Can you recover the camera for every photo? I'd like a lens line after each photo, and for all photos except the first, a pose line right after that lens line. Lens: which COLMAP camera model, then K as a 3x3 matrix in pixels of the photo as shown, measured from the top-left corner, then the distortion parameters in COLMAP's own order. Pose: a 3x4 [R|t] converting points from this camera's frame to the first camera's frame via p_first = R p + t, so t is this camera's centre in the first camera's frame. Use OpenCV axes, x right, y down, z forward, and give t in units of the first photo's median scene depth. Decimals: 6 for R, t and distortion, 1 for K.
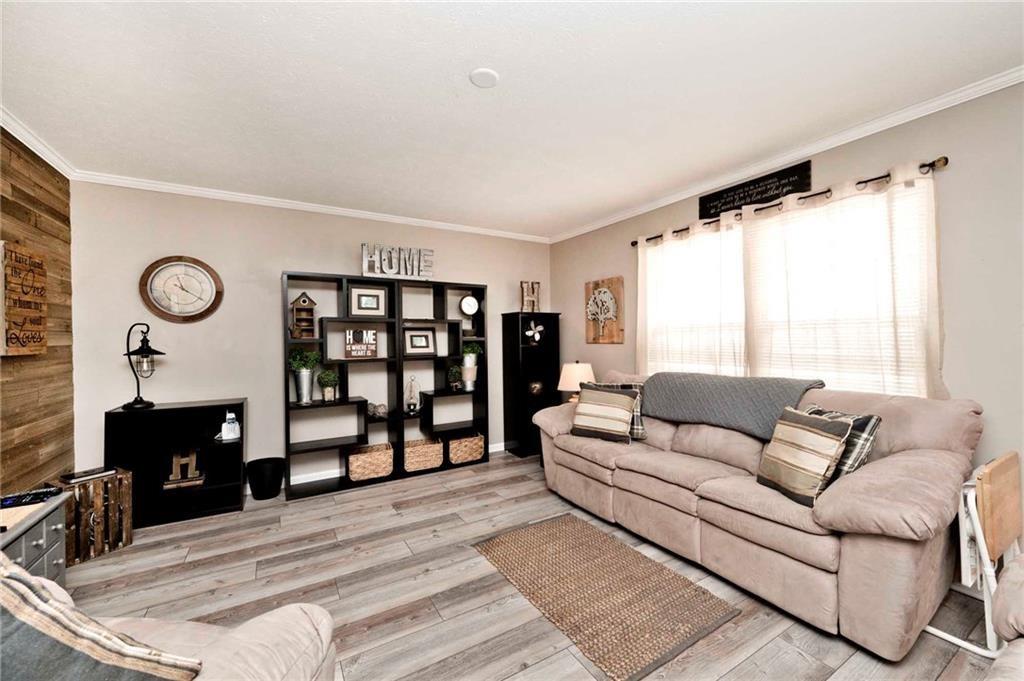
lens RADIAL K [[401.3, 0, 510.0], [0, 401.3, 337.8], [0, 0, 1]] dist [0.000705, -0.000213]
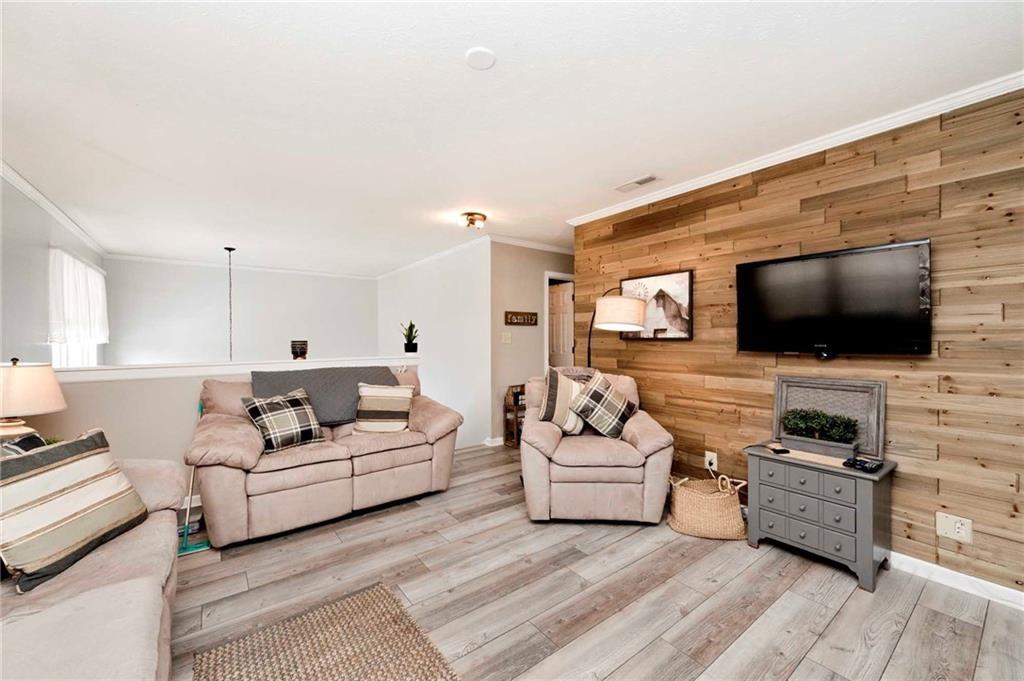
lens RADIAL K [[401.3, 0, 514.1], [0, 401.3, 341.0], [0, 0, 1]] dist [0.000705, -0.000213]
pose [[-0.993810, 0.017313, -0.109740, -0.033781], [0.017438, 0.999848, -0.000186, 0.012063], [0.109720, -0.002098, -0.993960, 1.986212]]
